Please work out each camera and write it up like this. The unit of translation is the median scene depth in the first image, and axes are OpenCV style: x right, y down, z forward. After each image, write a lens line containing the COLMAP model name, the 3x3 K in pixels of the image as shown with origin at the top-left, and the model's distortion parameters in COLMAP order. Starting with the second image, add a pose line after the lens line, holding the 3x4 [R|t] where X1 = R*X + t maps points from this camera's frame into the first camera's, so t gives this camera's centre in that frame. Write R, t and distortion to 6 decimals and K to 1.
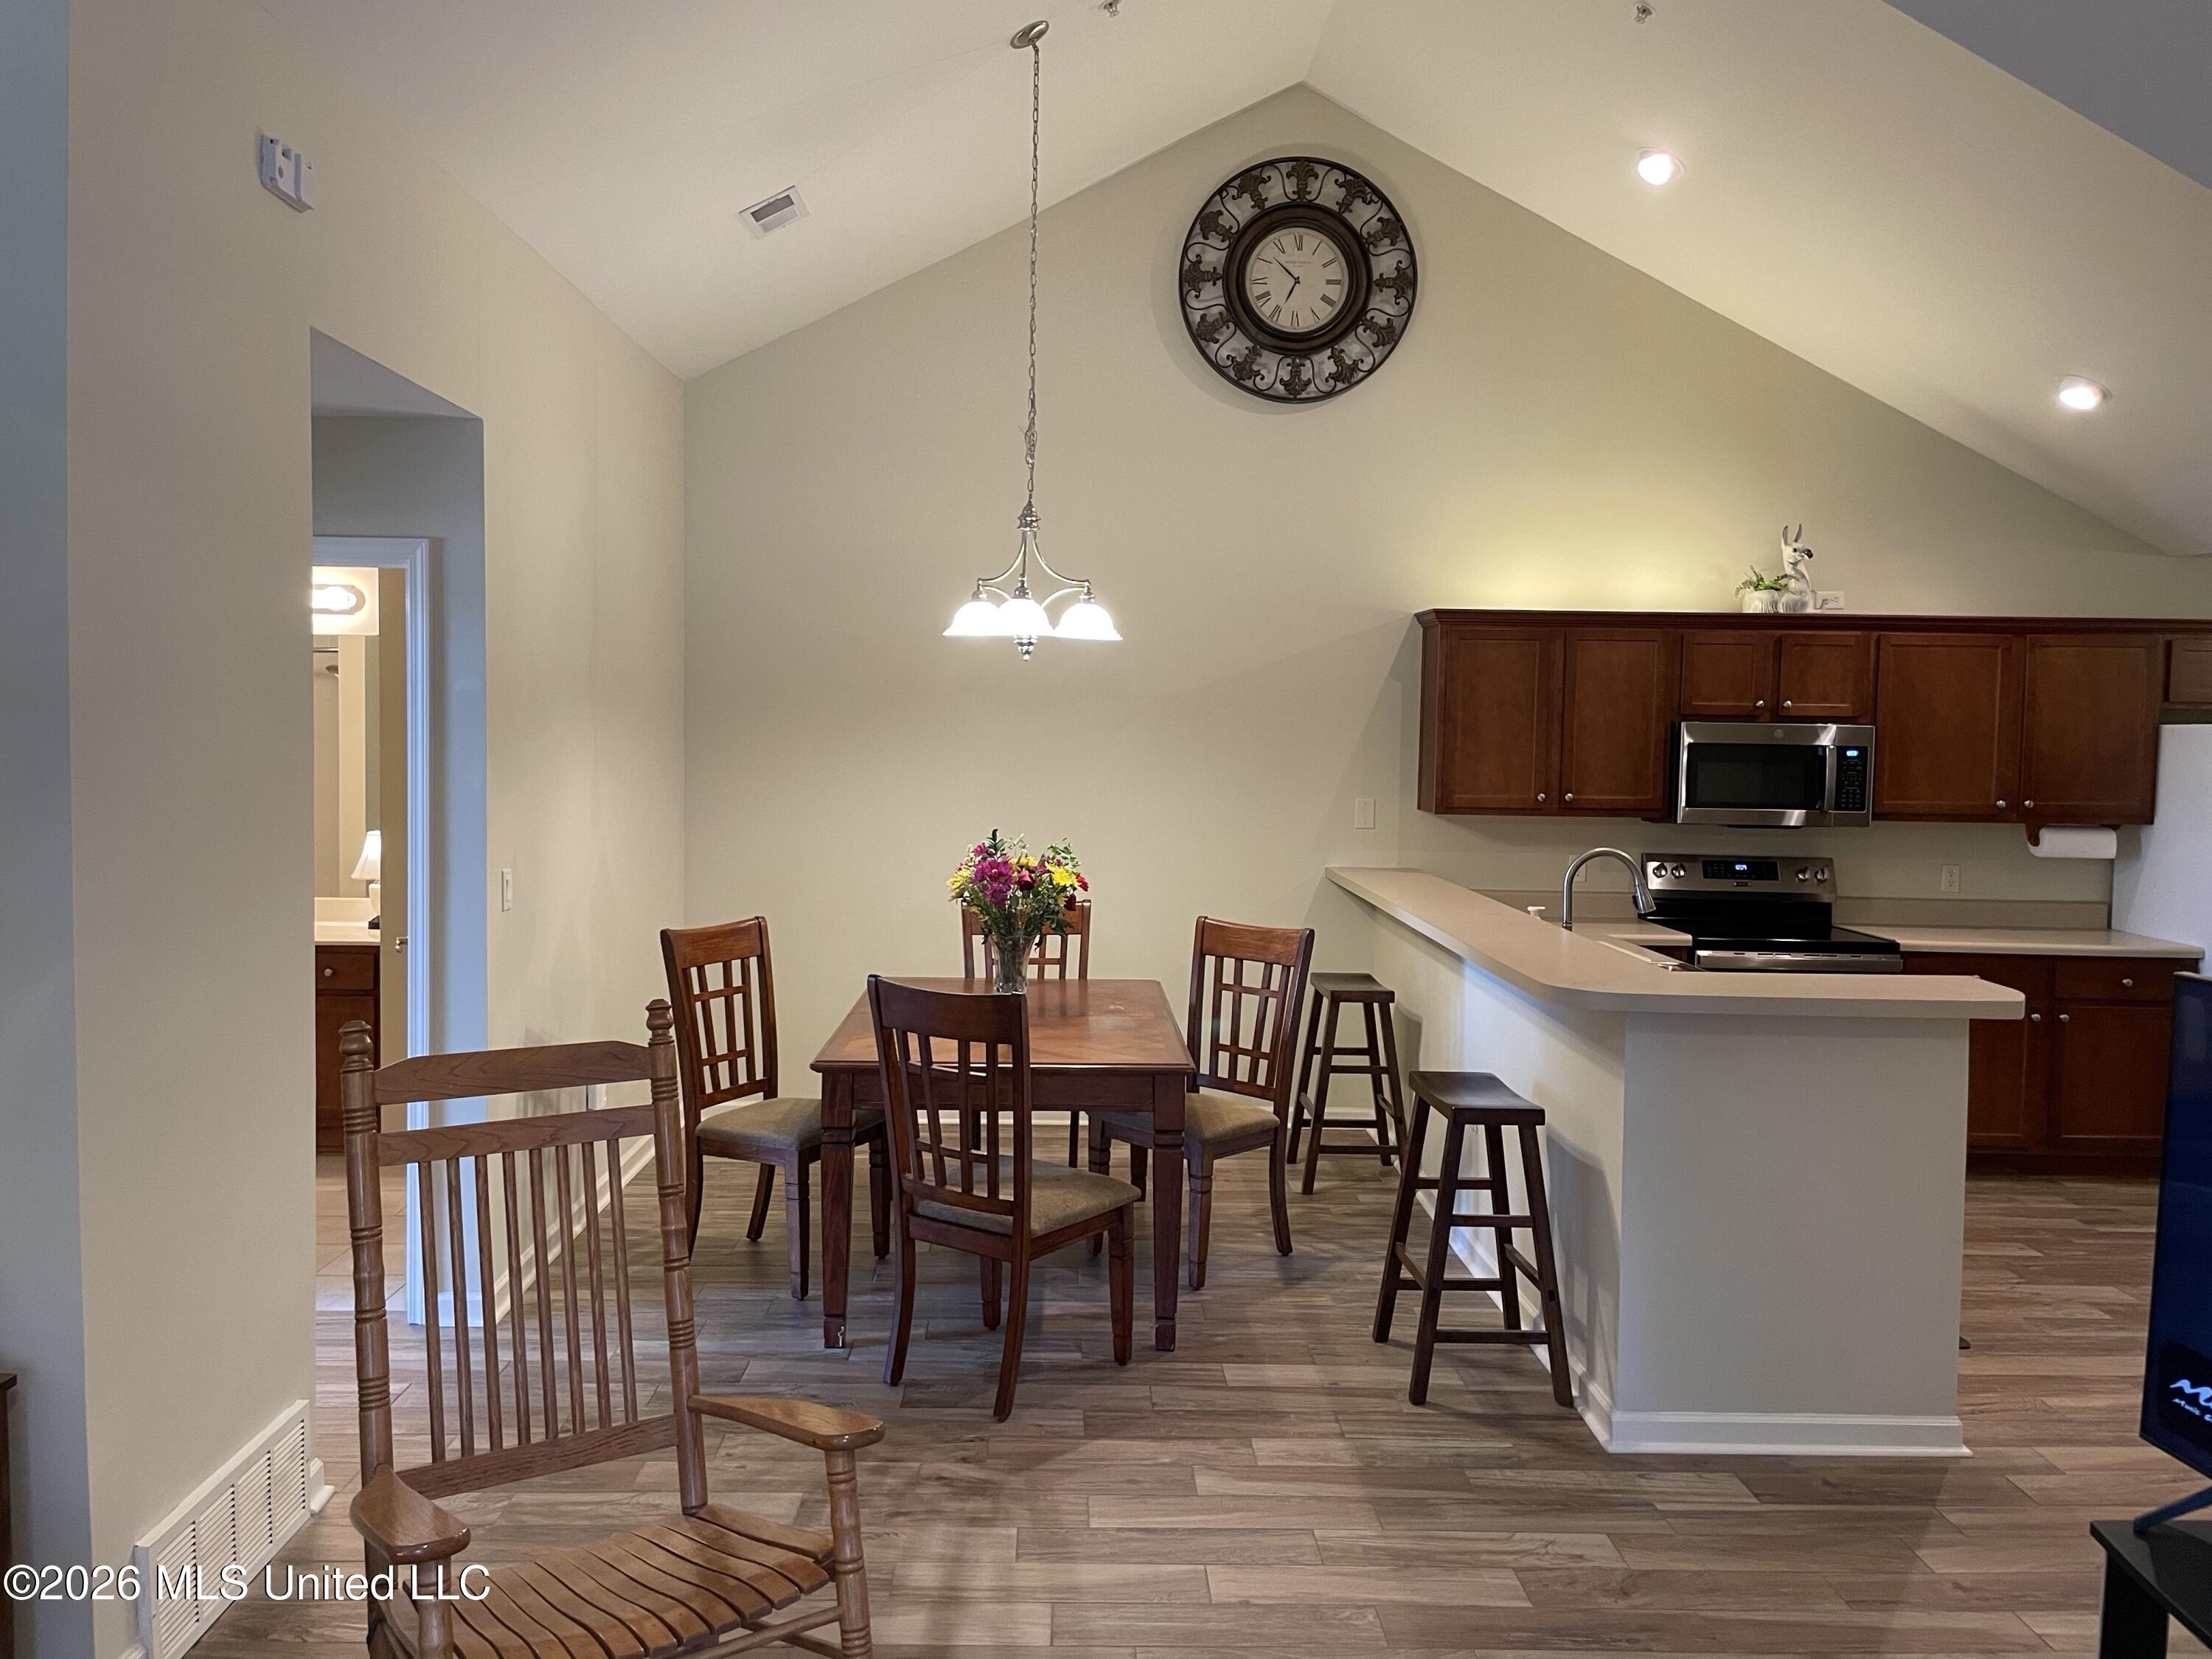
lens RADIAL K [[1684.7, 0, 1107.3], [0, 1684.7, 828.6], [0, 0, 1]] dist [0.072416, -0.054740]
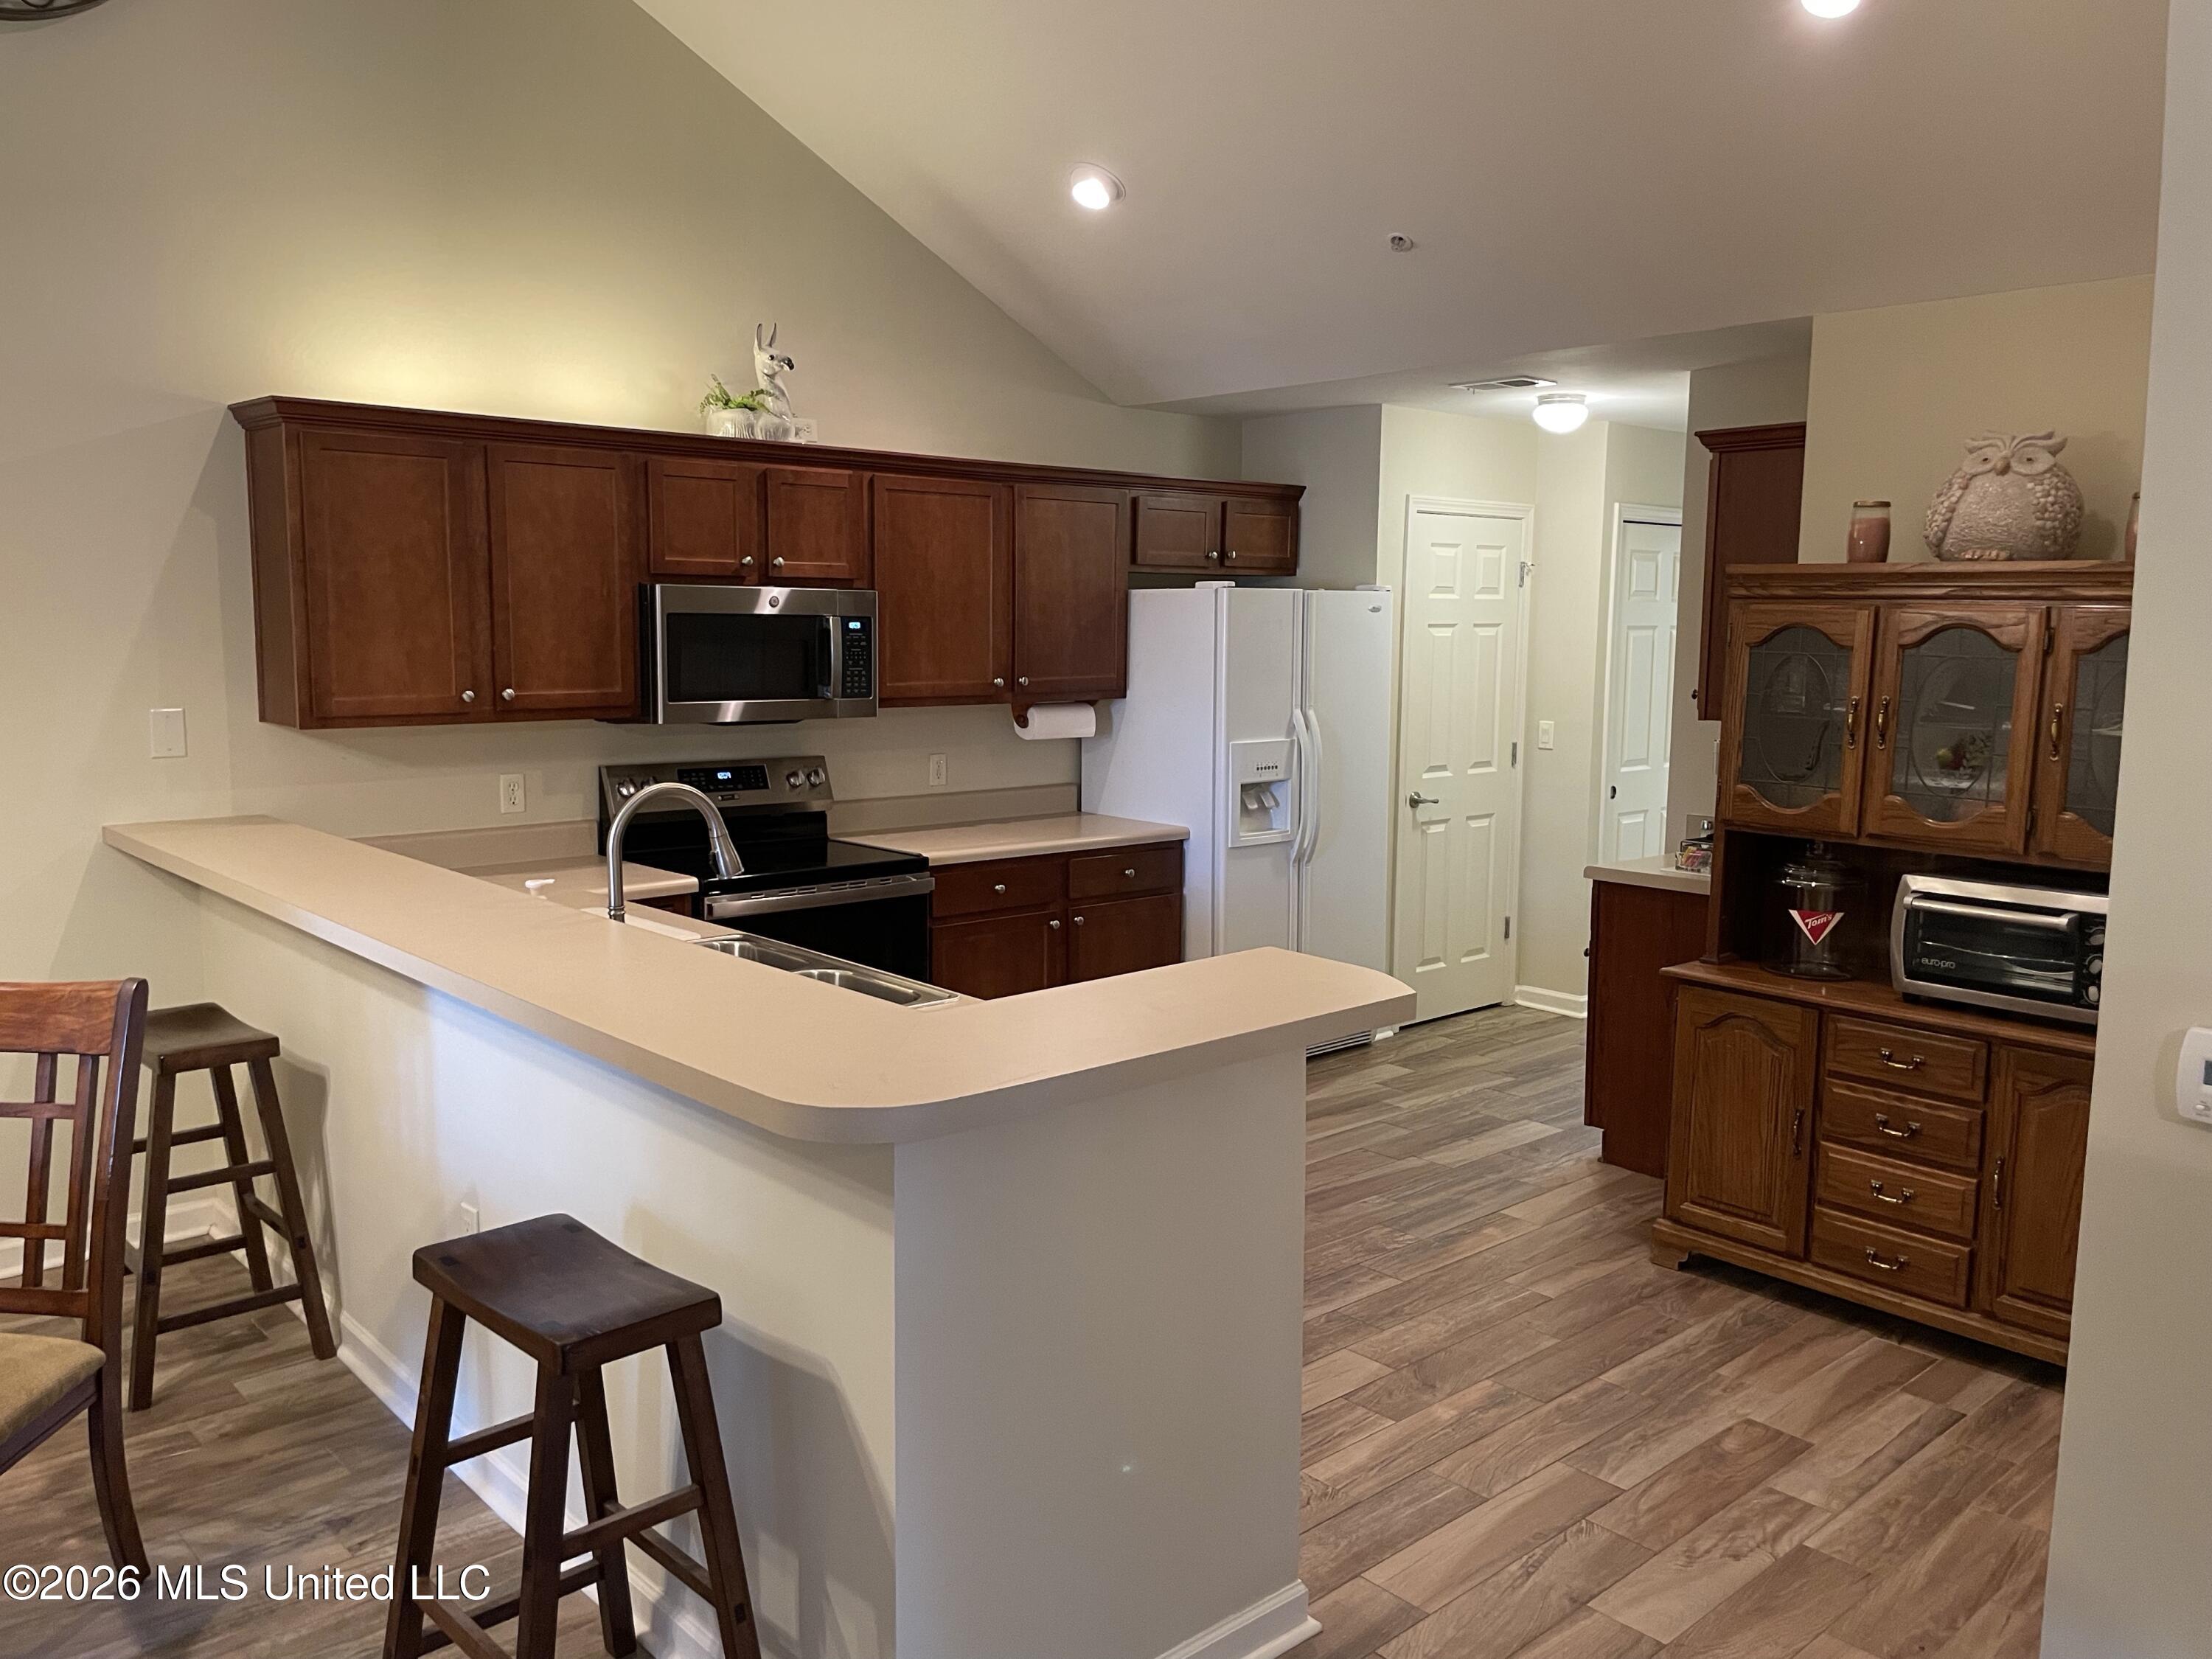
lens RADIAL K [[1684.7, 0, 1116.8], [0, 1684.7, 795.4], [0, 0, 1]] dist [0.072416, -0.054740]
pose [[0.737537, -0.083604, 0.670112, -0.007504], [0.040283, 0.995987, 0.079925, -0.022886], [-0.674104, -0.031953, 0.737945, 0.330788]]
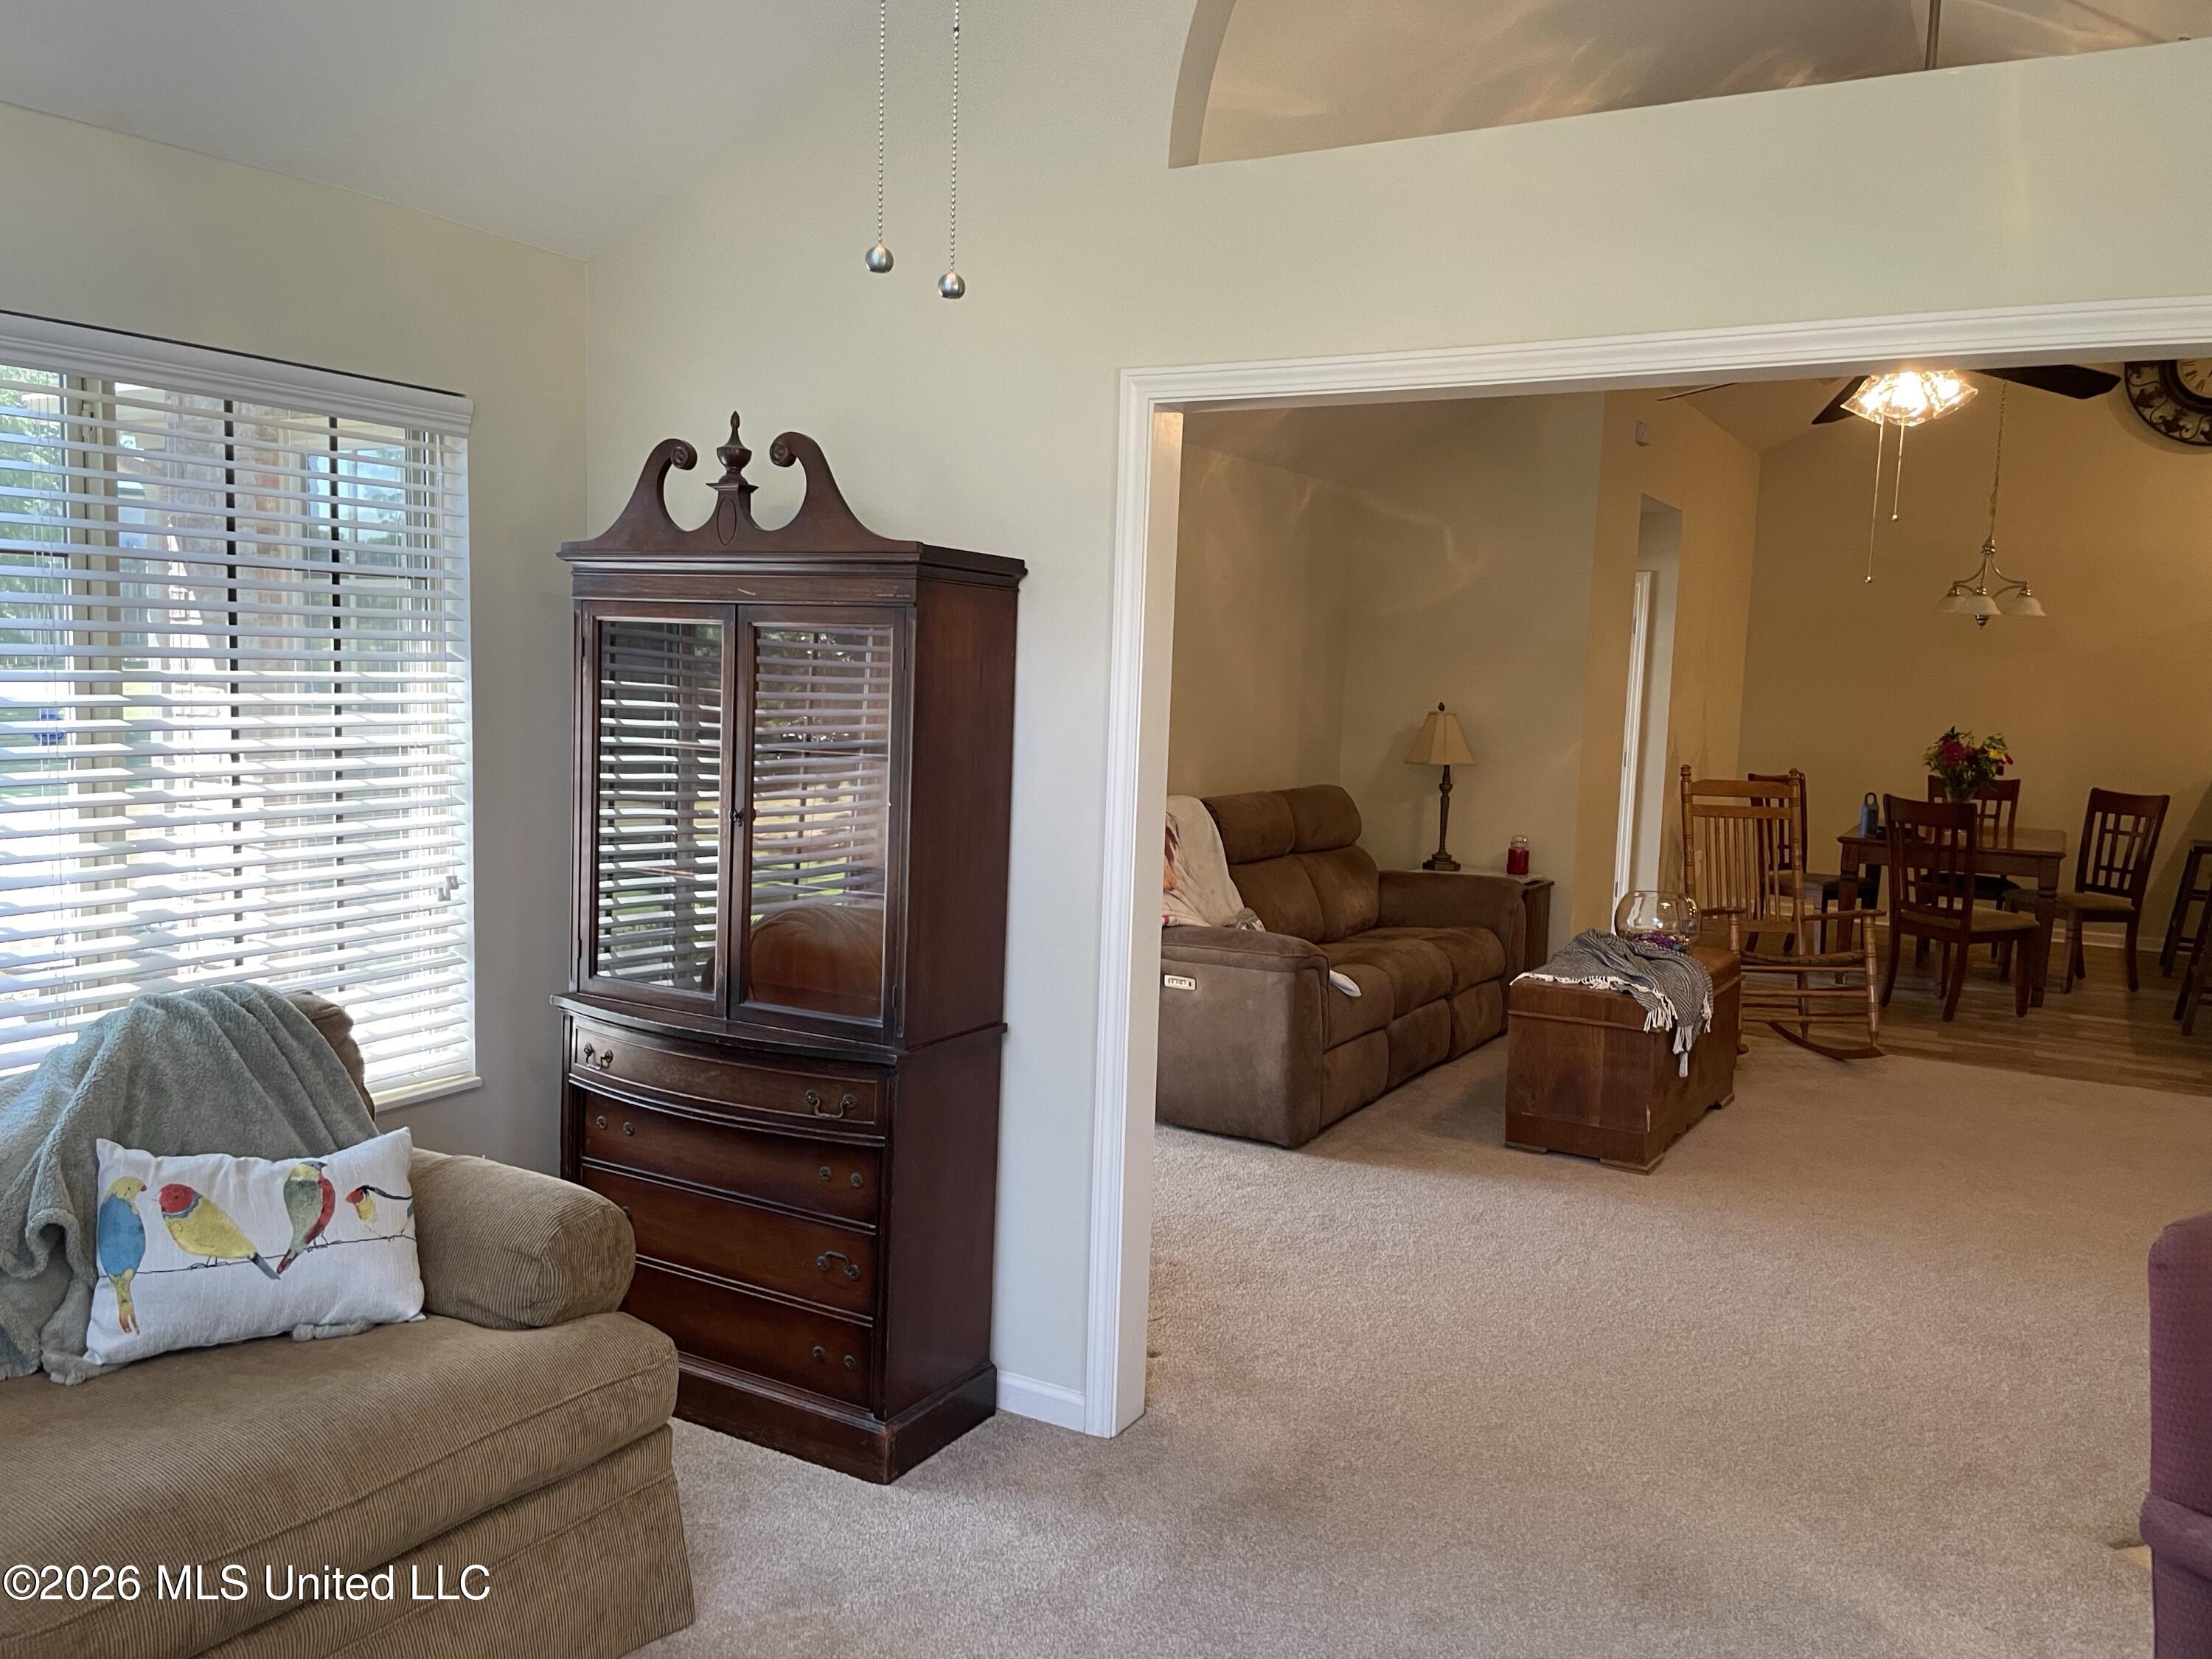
lens RADIAL K [[1684.7, 0, 1125.2], [0, 1684.7, 820.1], [0, 0, 1]] dist [0.072416, -0.054740]
pose [[0.864489, 0.064944, -0.498439, 0.064165], [-0.048096, 0.997756, 0.046586, 0.044904], [0.500346, -0.016300, 0.865672, -0.772865]]
